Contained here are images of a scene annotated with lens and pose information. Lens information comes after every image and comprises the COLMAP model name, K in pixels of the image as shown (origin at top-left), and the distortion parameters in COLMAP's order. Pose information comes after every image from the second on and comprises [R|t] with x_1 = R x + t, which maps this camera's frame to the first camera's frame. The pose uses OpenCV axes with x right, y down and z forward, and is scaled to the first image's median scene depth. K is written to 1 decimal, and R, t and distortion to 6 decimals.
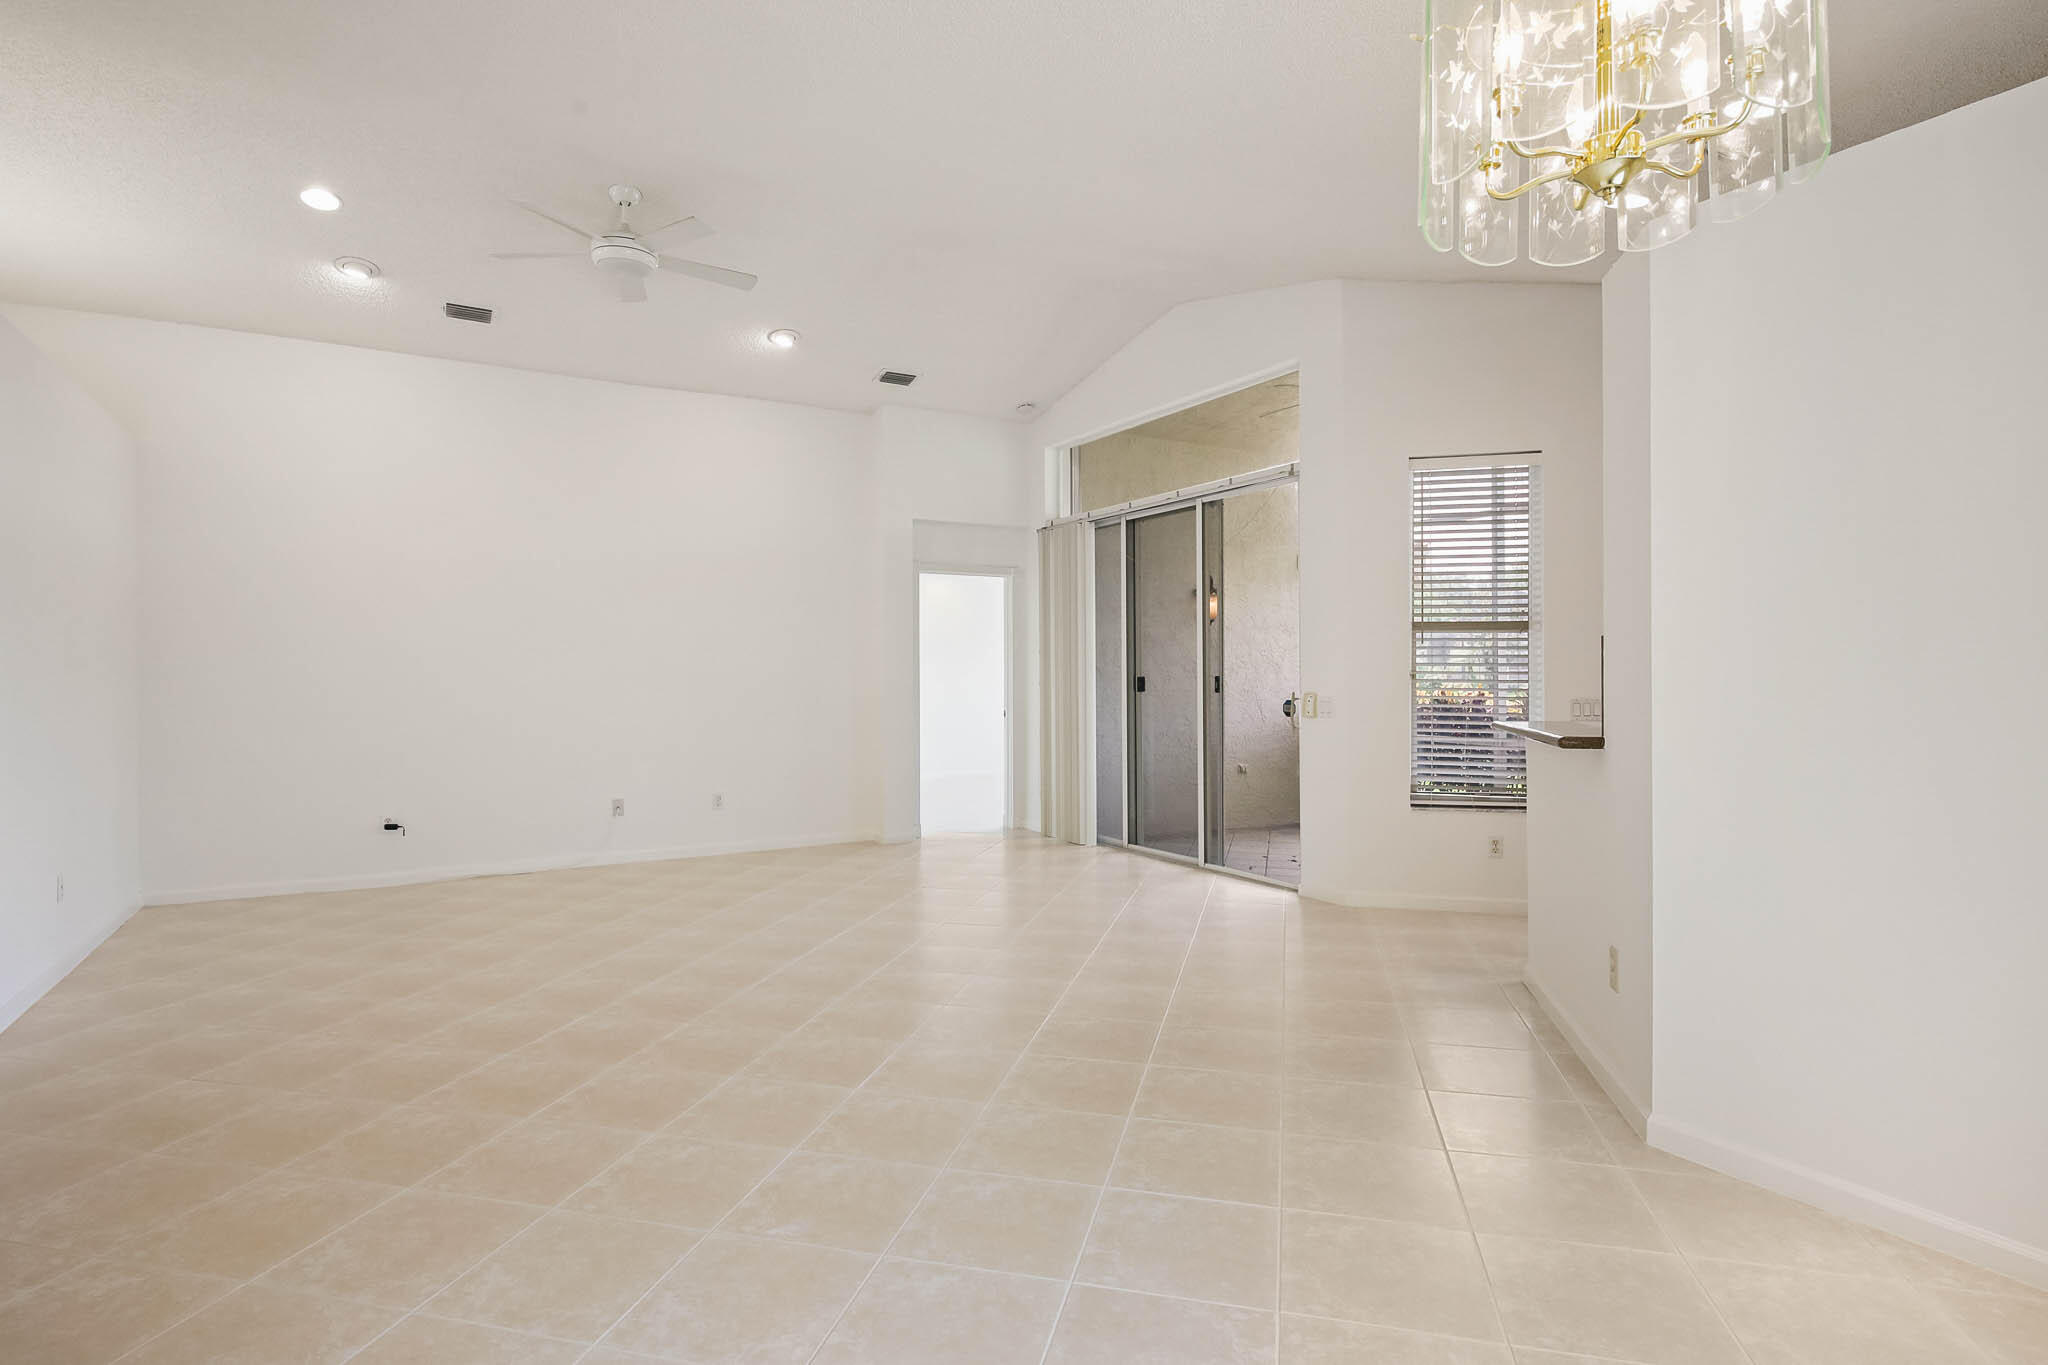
lens RADIAL K [[1071.9, 0, 1023.6], [0, 1071.9, 657.4], [0, 0, 1]] dist [0.003009, -0.000065]
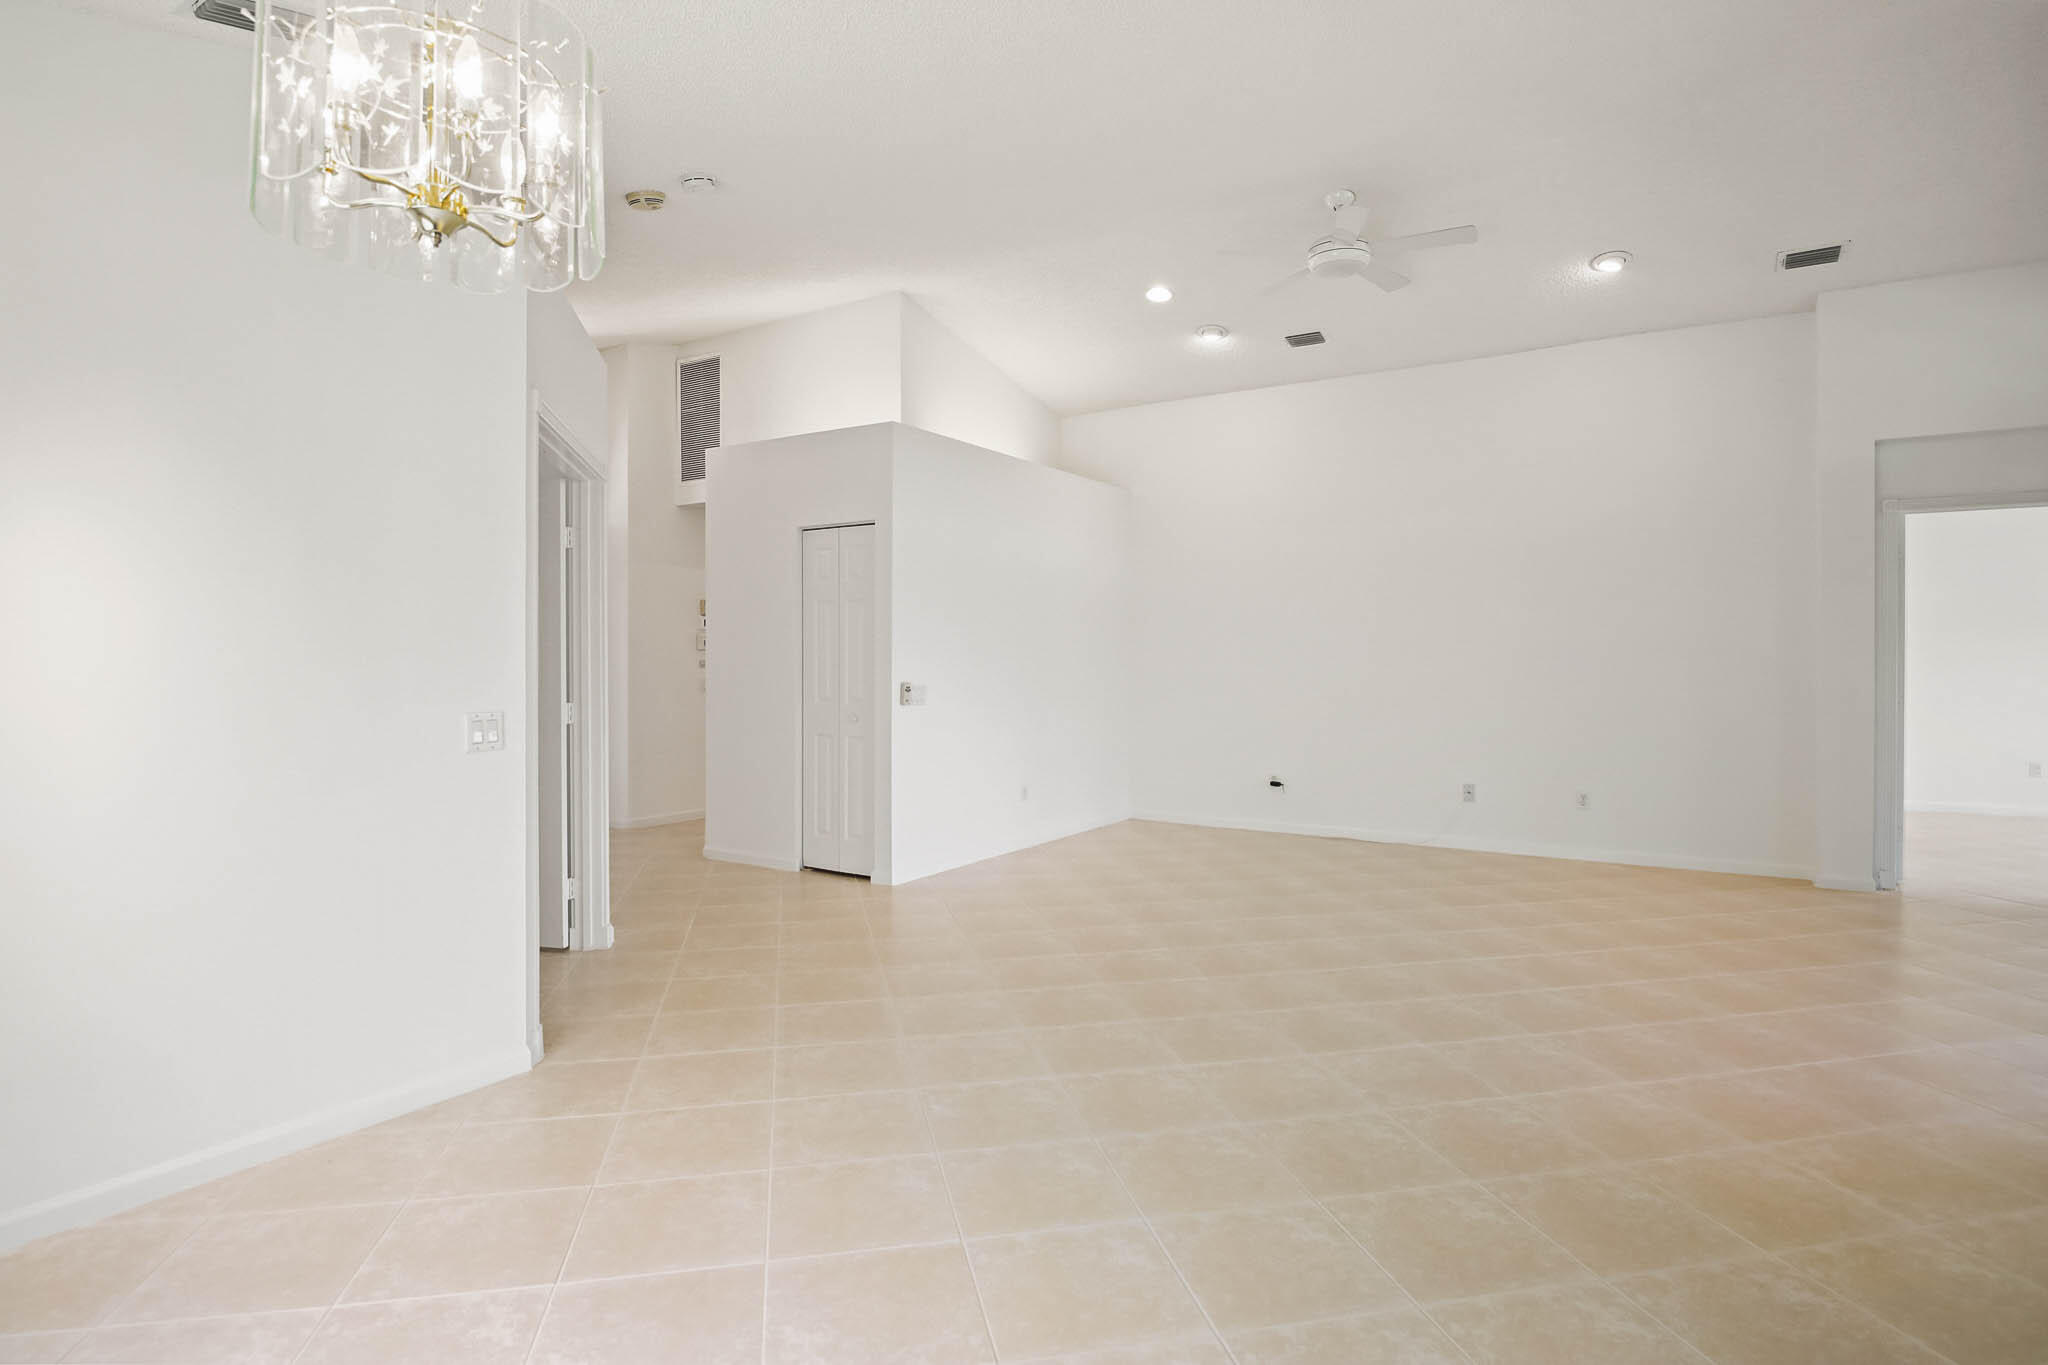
lens RADIAL K [[1068.6, 0, 995.7], [0, 1068.6, 647.6], [0, 0, 1]] dist [-0.017605, -0.000204]
pose [[0.427933, -0.004868, -0.903798, 0.369020], [0.012092, 0.999927, 0.000340, 0.001564], [0.903730, -0.011075, 0.427960, 0.218821]]
